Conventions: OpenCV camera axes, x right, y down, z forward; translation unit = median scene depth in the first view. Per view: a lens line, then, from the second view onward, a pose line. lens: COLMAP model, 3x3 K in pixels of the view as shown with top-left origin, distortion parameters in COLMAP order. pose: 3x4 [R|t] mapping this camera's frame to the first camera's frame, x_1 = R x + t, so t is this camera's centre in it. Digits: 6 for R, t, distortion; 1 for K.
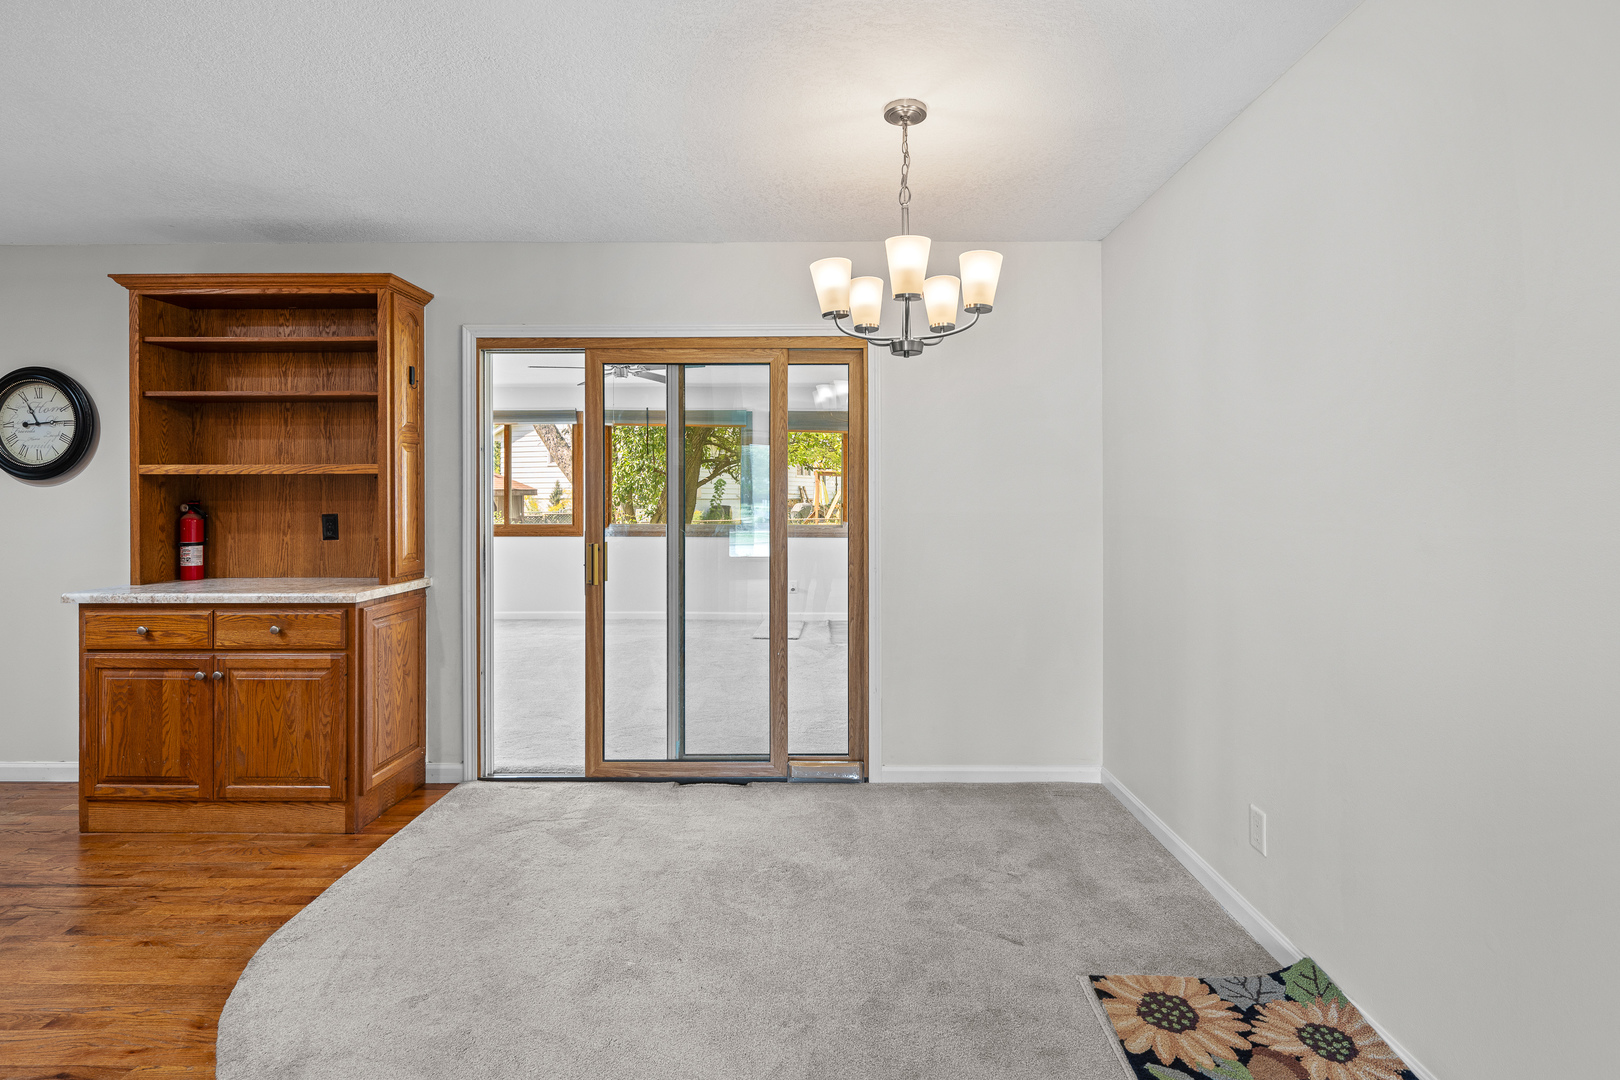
lens RADIAL K [[786.9, 0, 803.9], [0, 786.9, 492.2], [0, 0, 1]] dist [-0.000631, 0.001547]
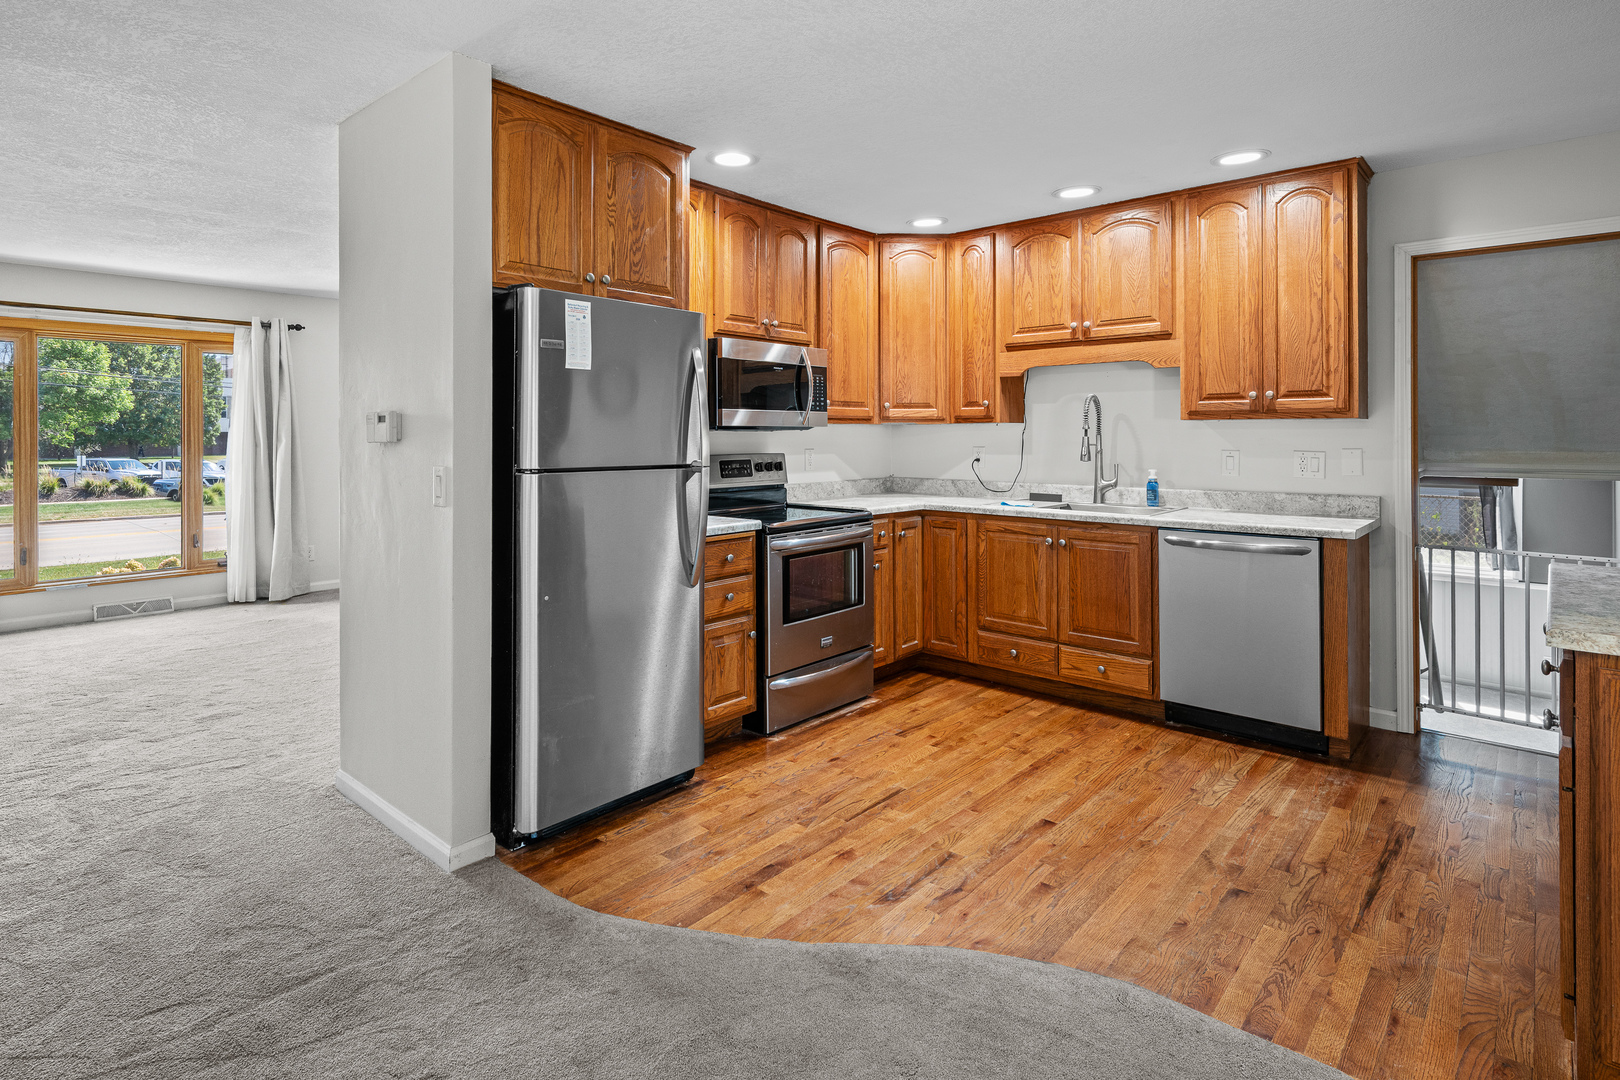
lens RADIAL K [[836.2, 0, 771.5], [0, 836.2, 429.2], [0, 0, 1]] dist [0.003047, -0.000289]
pose [[-0.668103, -0.003193, -0.744062, 0.142396], [0.005331, 0.999945, -0.009078, 0.004302], [0.744050, -0.010032, -0.668049, 0.902493]]
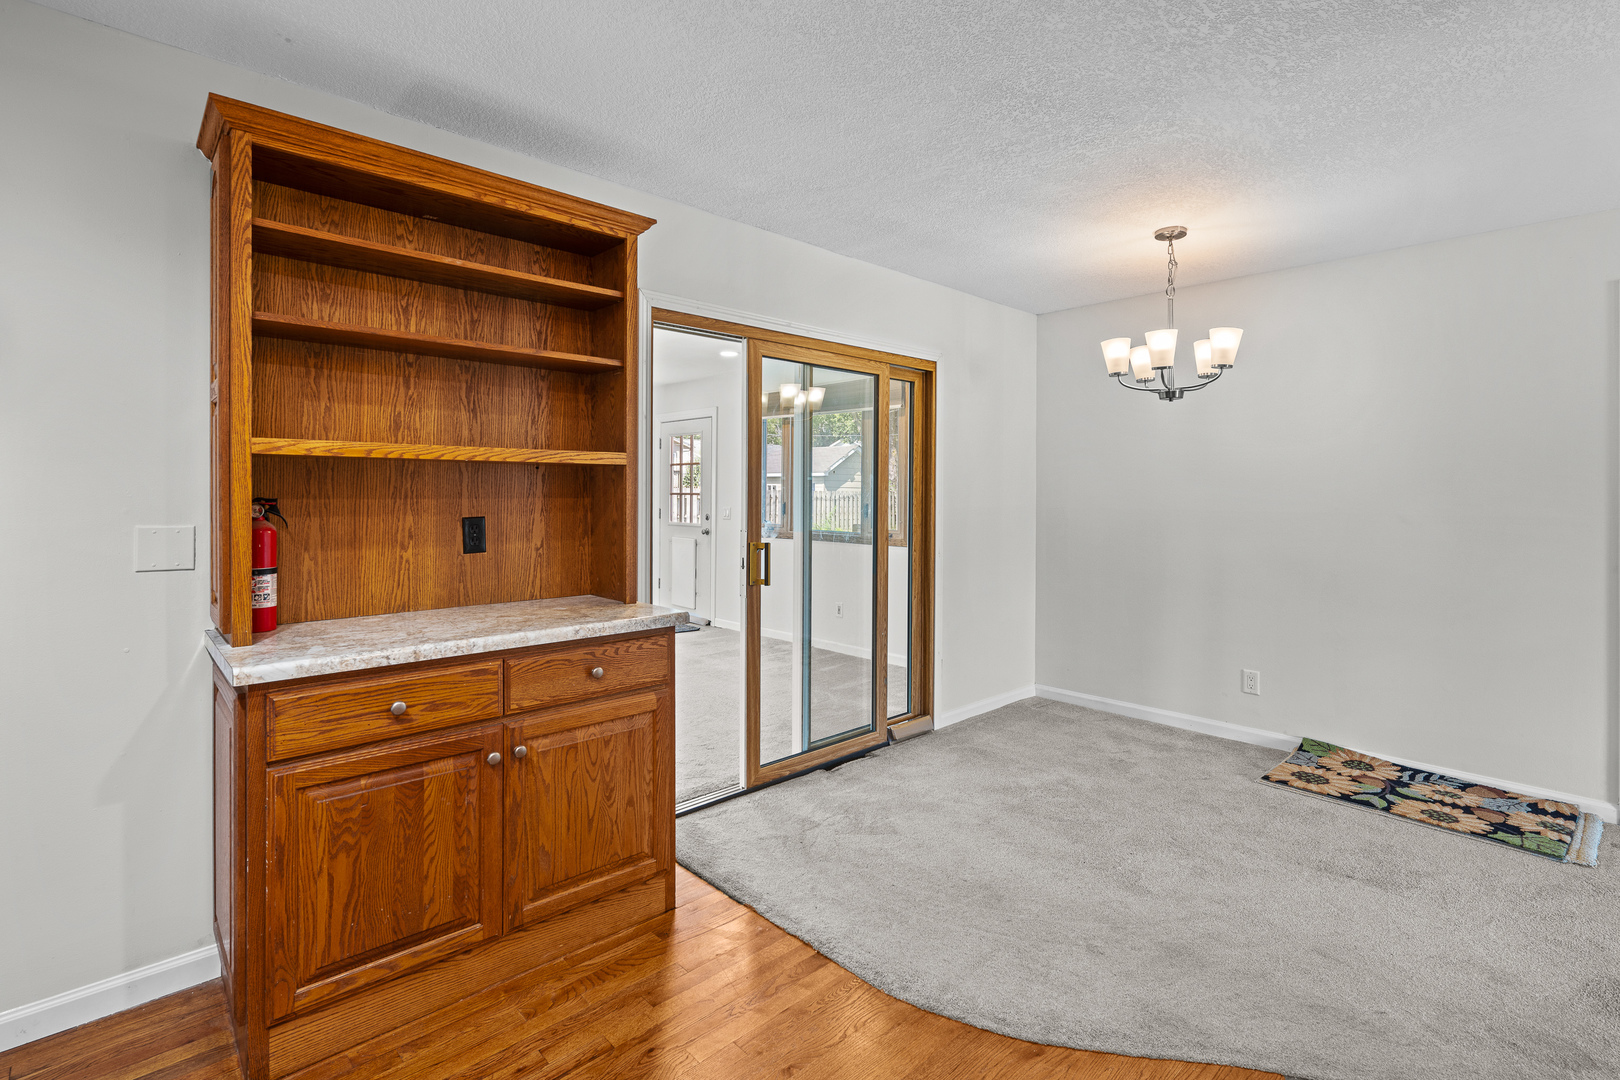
lens RADIAL K [[769.8, 0, 812.5], [0, 769.8, 487.4], [0, 0, 1]] dist [0.003569, -0.000386]
pose [[0.715846, 0.008287, 0.698209, -0.946451], [-0.010970, 0.999940, -0.000621, -0.002145], [-0.698172, -0.007215, 0.715893, 0.305871]]
